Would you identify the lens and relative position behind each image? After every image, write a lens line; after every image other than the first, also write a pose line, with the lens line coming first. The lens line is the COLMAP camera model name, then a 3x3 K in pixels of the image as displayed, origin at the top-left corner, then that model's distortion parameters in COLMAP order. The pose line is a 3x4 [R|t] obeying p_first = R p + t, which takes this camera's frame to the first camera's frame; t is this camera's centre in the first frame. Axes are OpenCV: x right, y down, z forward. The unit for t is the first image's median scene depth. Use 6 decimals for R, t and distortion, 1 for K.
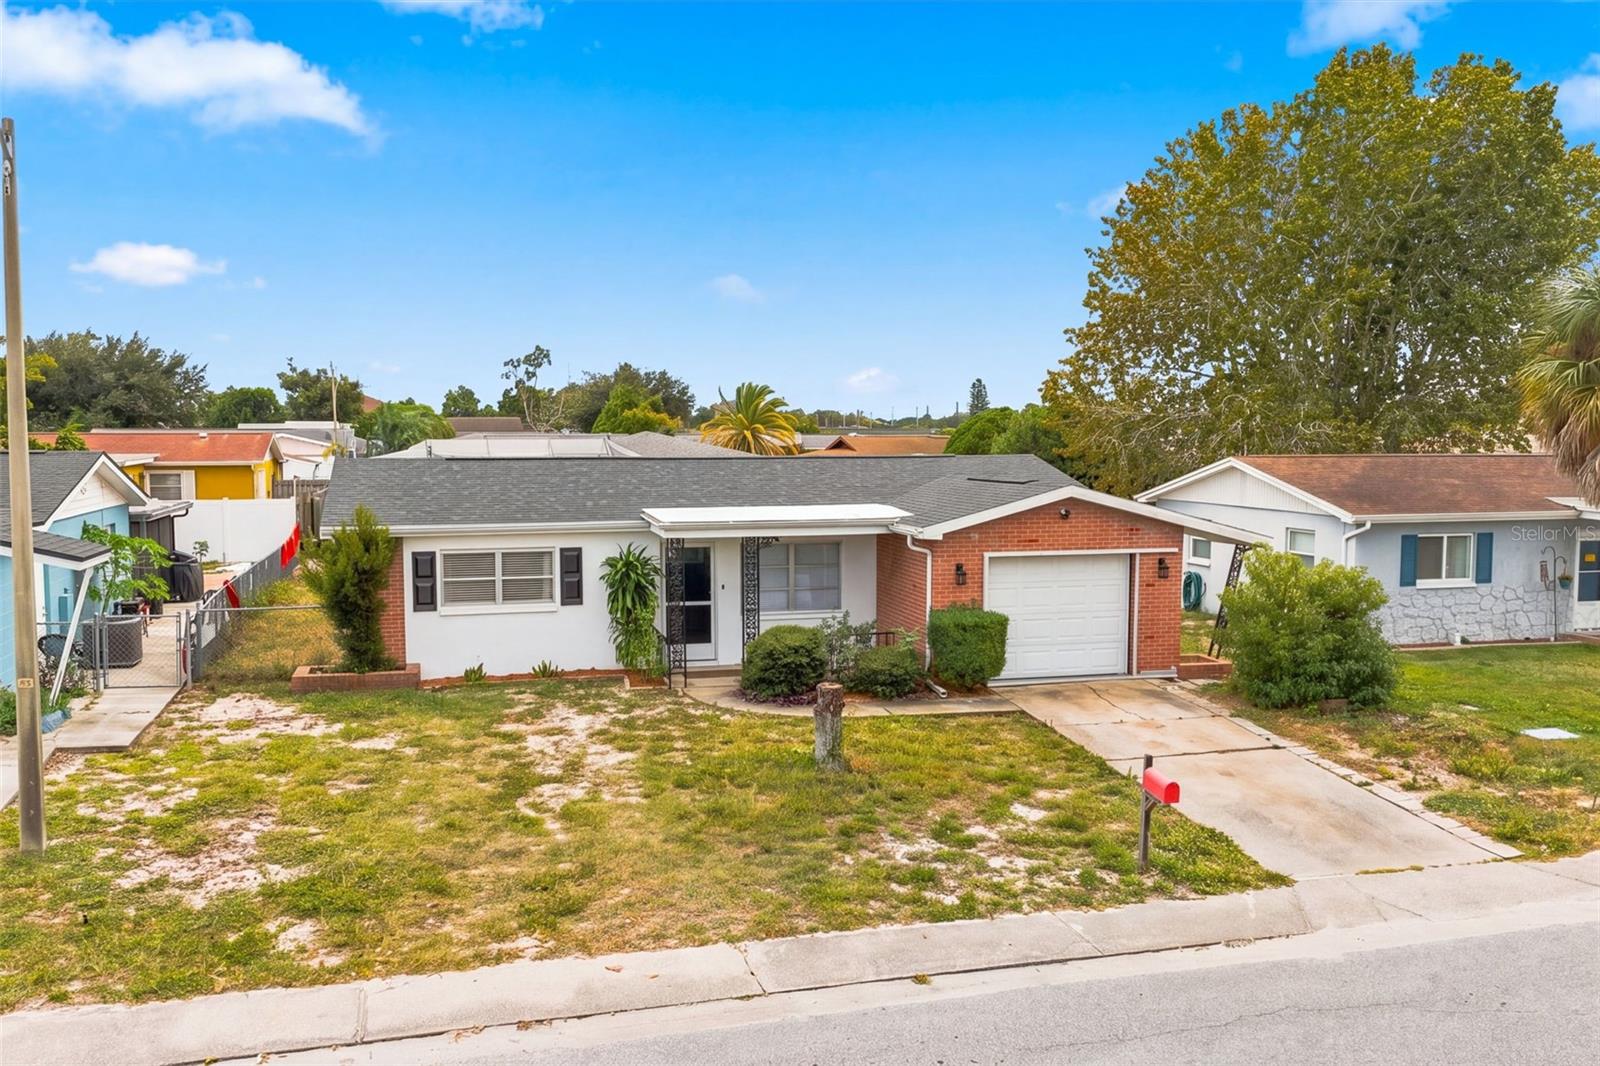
lens RADIAL K [[1328.4, 0, 800.6], [0, 1328.4, 525.4], [0, 0, 1]] dist [0.027734, -0.047105]
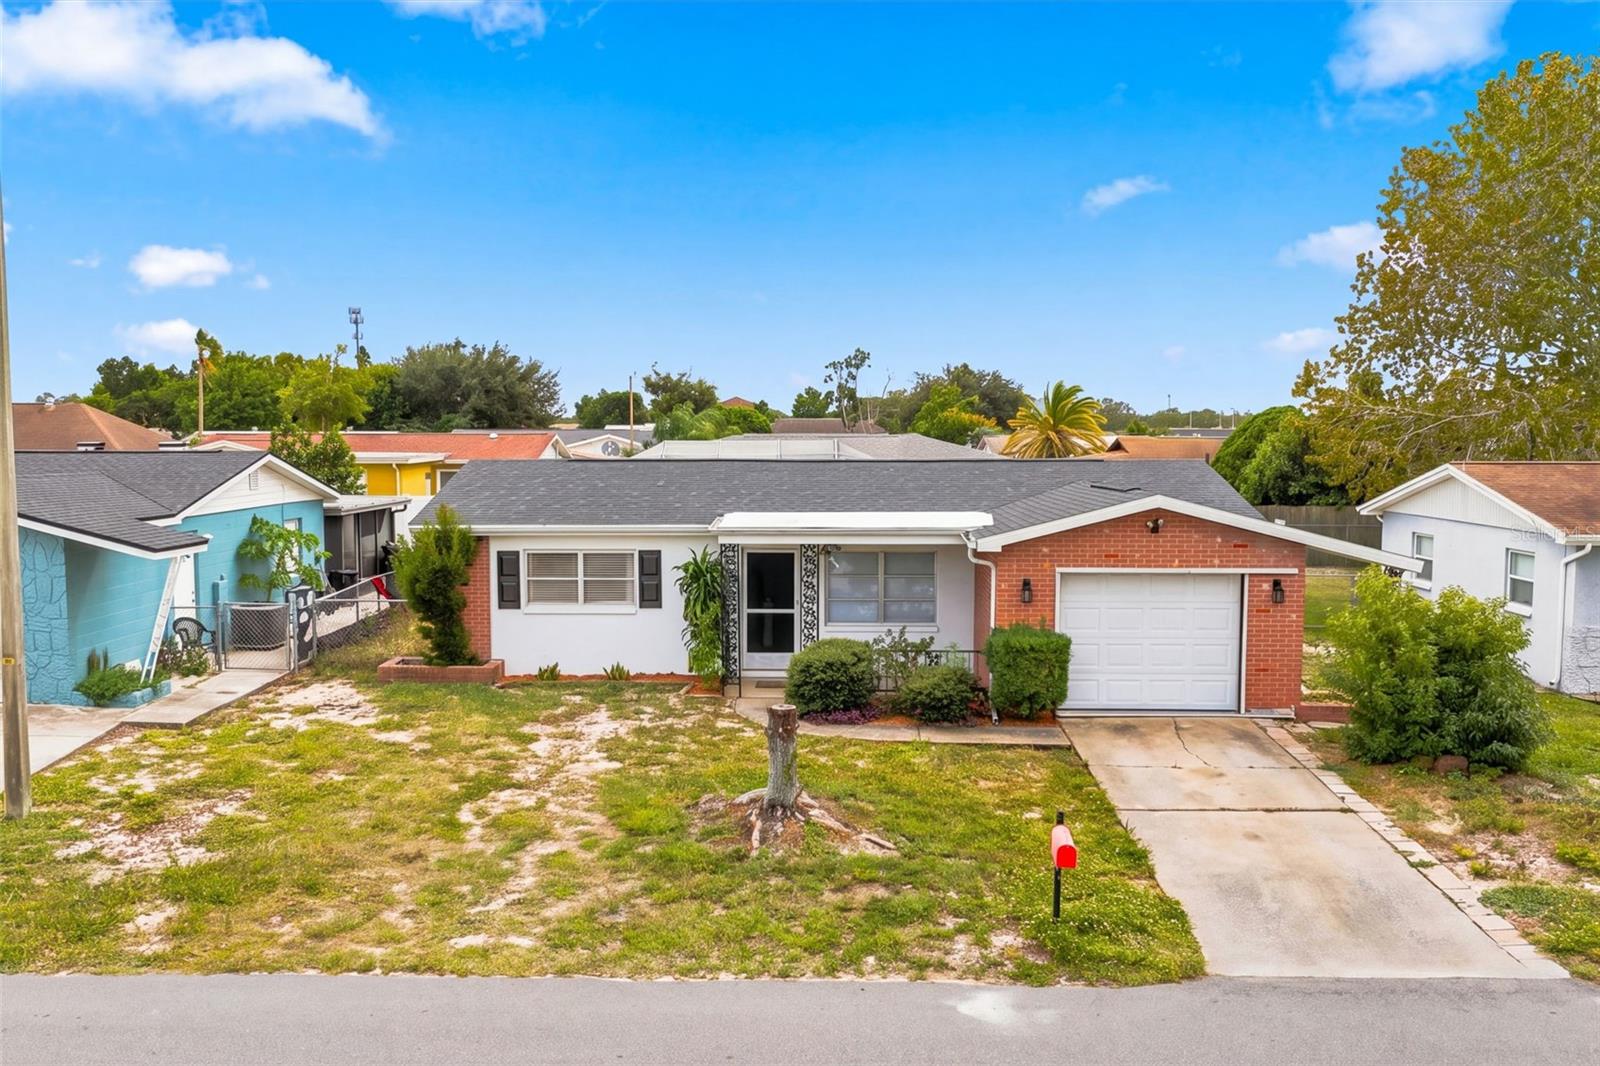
lens RADIAL K [[1328.4, 0, 798.5], [0, 1328.4, 538.7], [0, 0, 1]] dist [0.027734, -0.047105]
pose [[0.959265, 0.023189, -0.281554, 0.230062], [-0.020522, 0.999712, 0.012416, -0.007169], [0.281760, -0.006132, 0.959465, 0.086443]]
